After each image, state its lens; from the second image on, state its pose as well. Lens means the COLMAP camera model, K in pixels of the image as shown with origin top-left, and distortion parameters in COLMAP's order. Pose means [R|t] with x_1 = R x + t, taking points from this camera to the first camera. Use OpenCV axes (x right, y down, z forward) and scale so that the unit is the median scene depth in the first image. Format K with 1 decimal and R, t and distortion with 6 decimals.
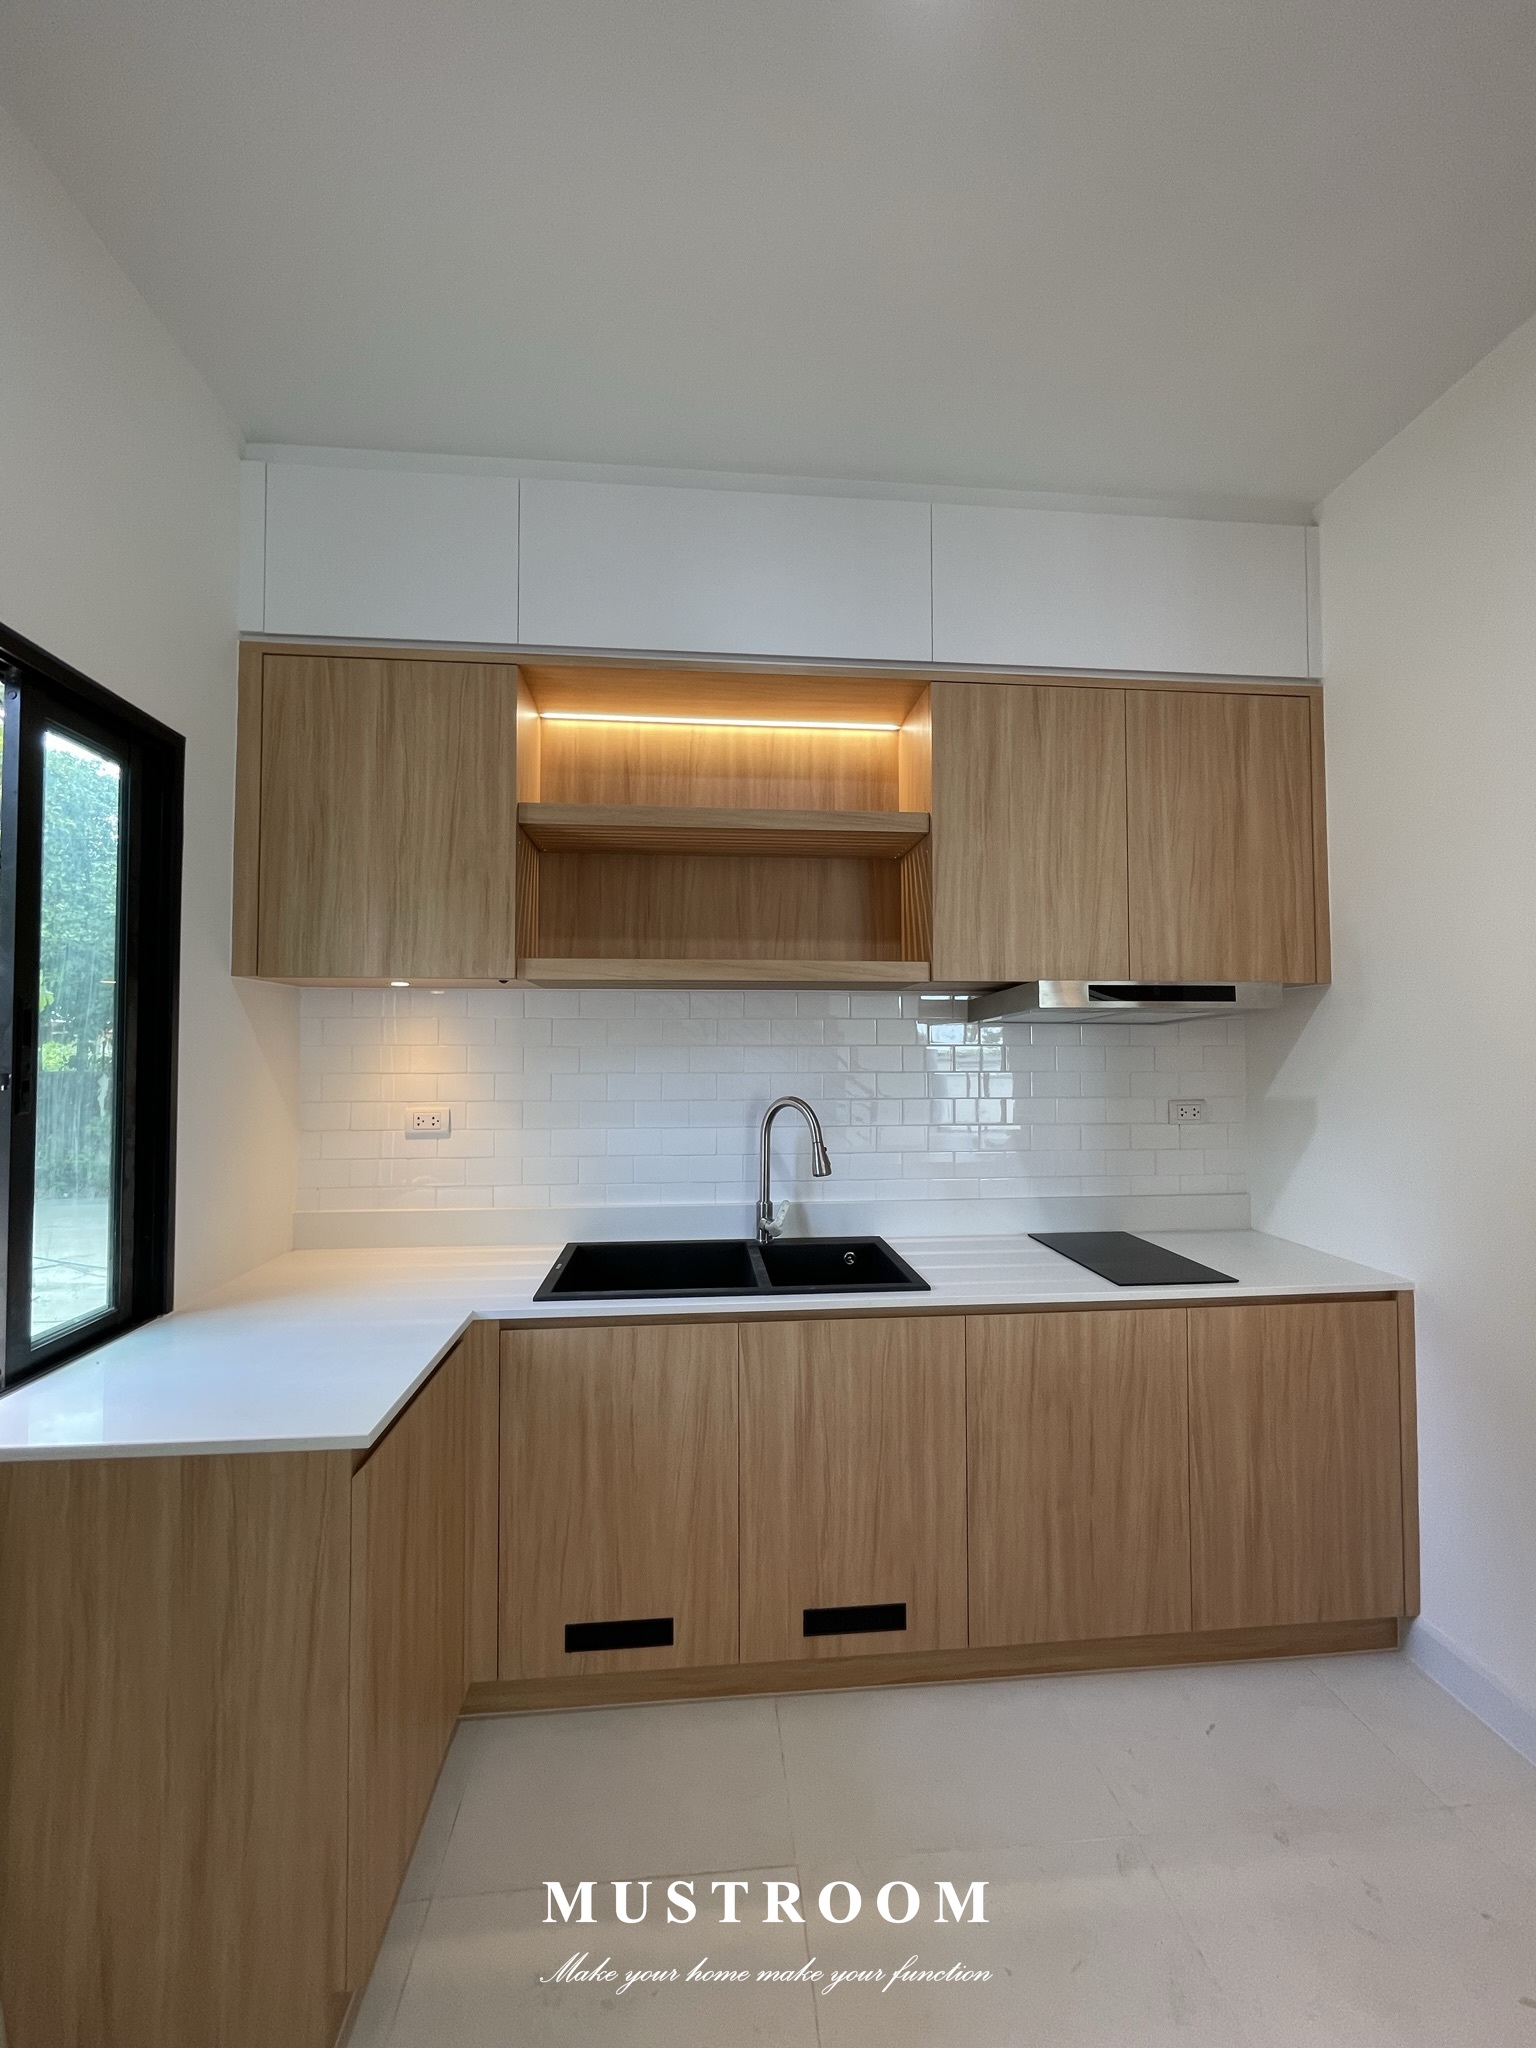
lens RADIAL K [[818.4, 0, 770.8], [0, 818.4, 1016.2], [0, 0, 1]] dist [-0.003747, -0.000060]
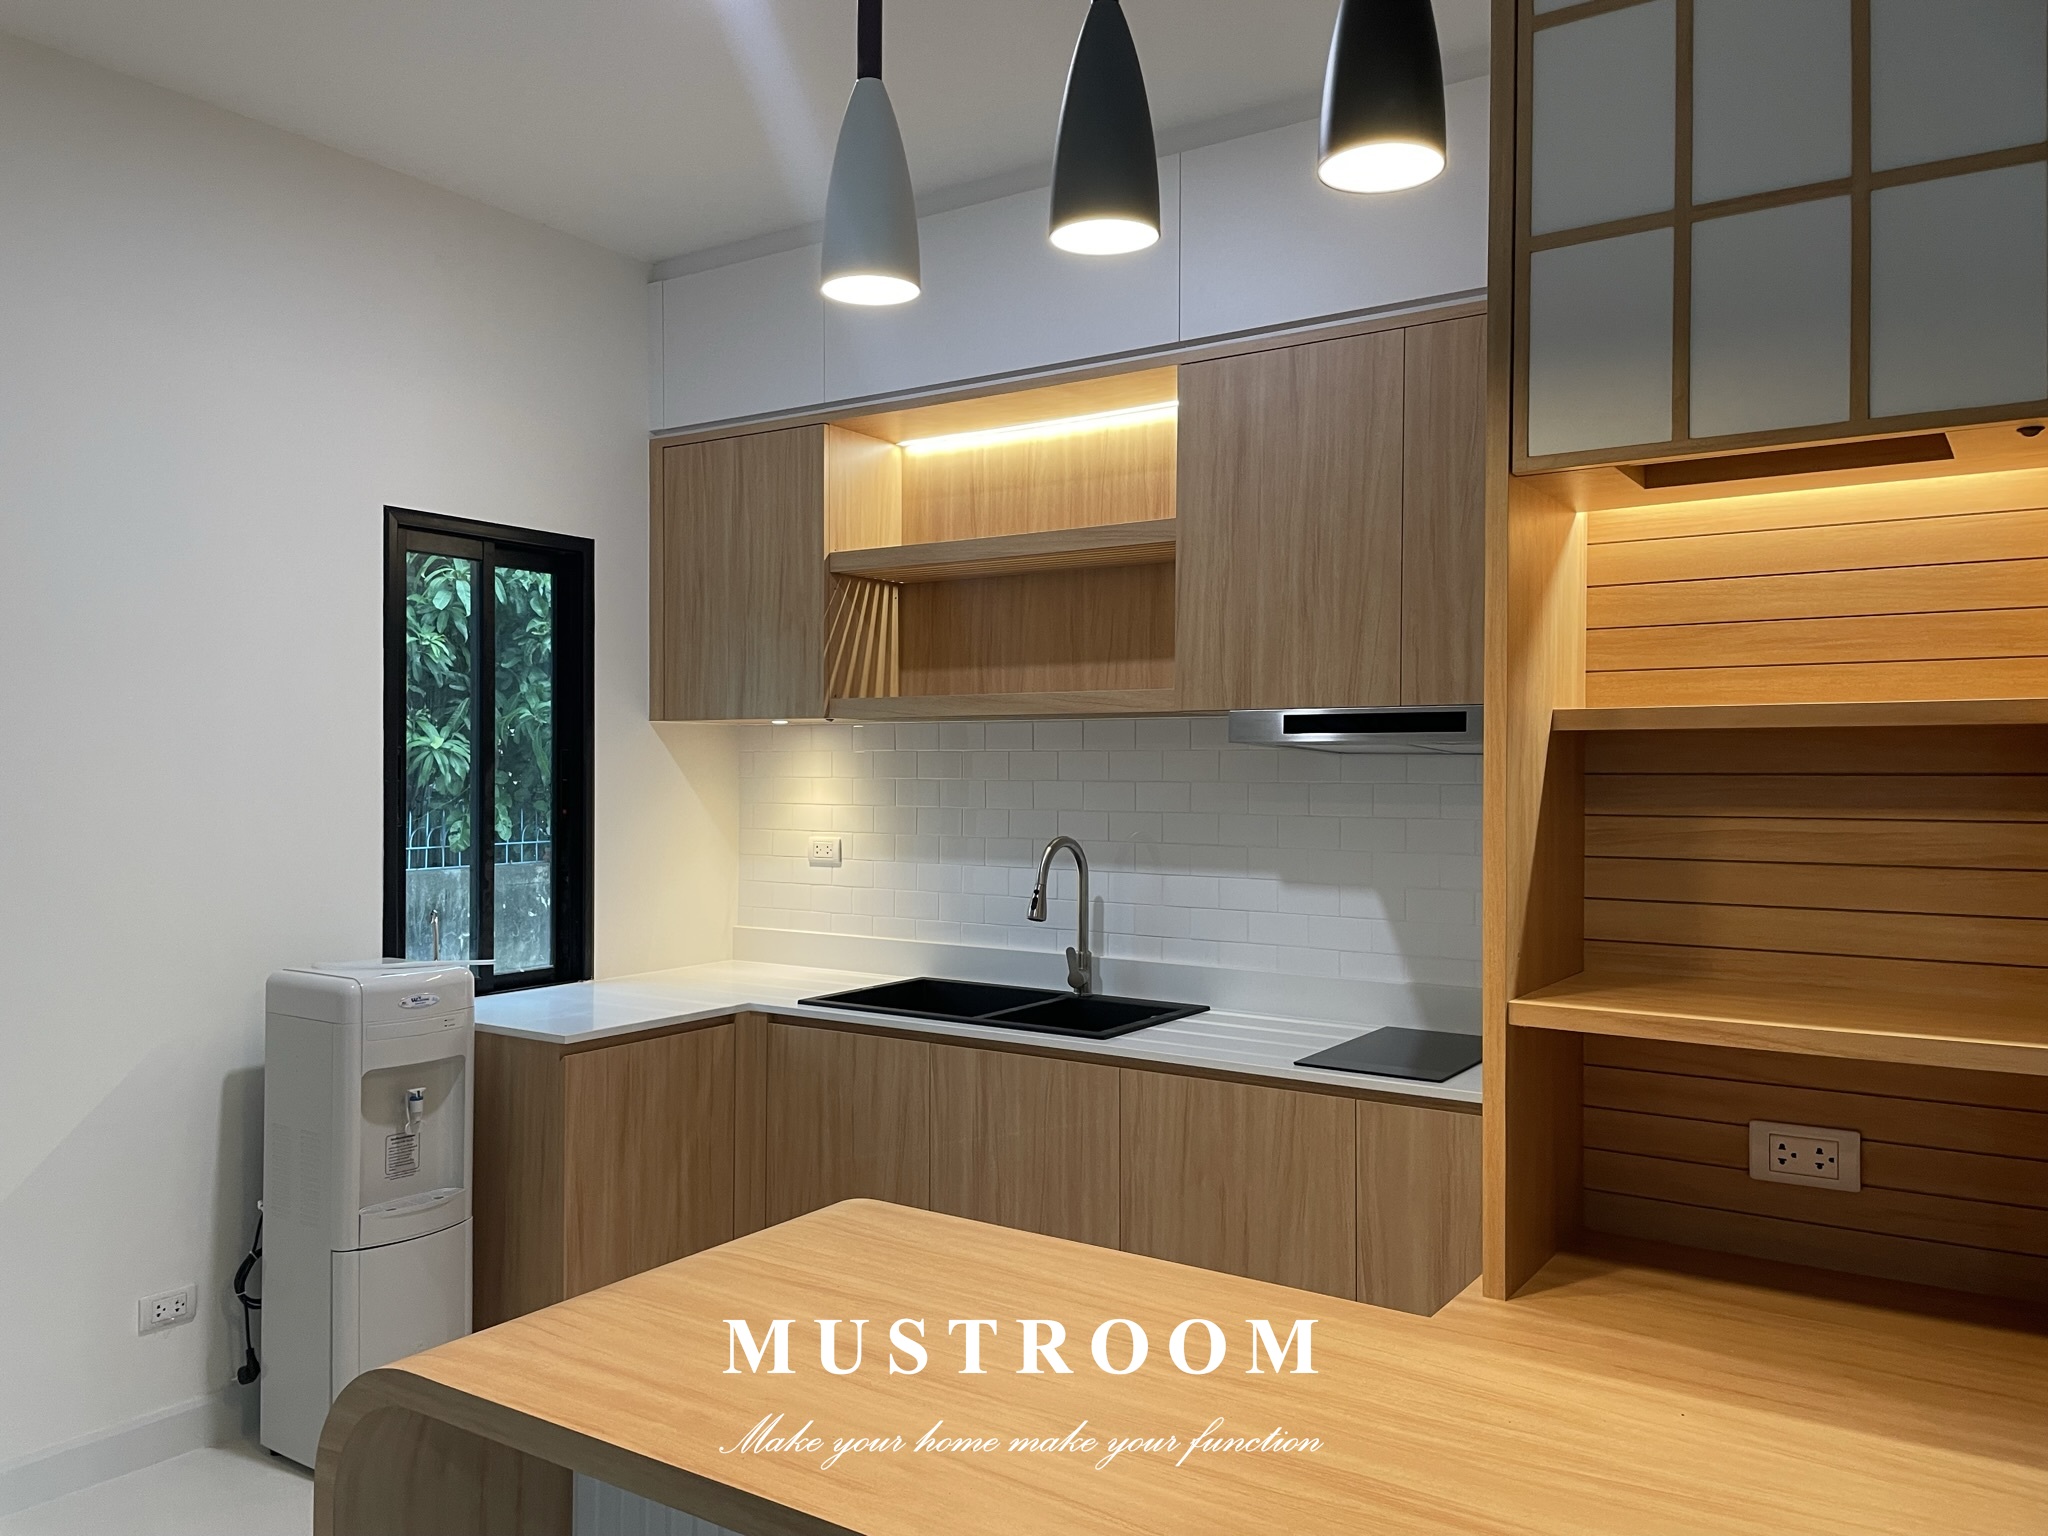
lens RADIAL K [[1550.4, 0, 1018.7], [0, 1550.4, 759.5], [0, 0, 1]] dist [0.095395, -0.119552]
pose [[0.772166, 0.000672, -0.635421, 1.171081], [0.015354, 0.999688, 0.019716, -0.026878], [0.635235, -0.024980, 0.771914, -0.419039]]
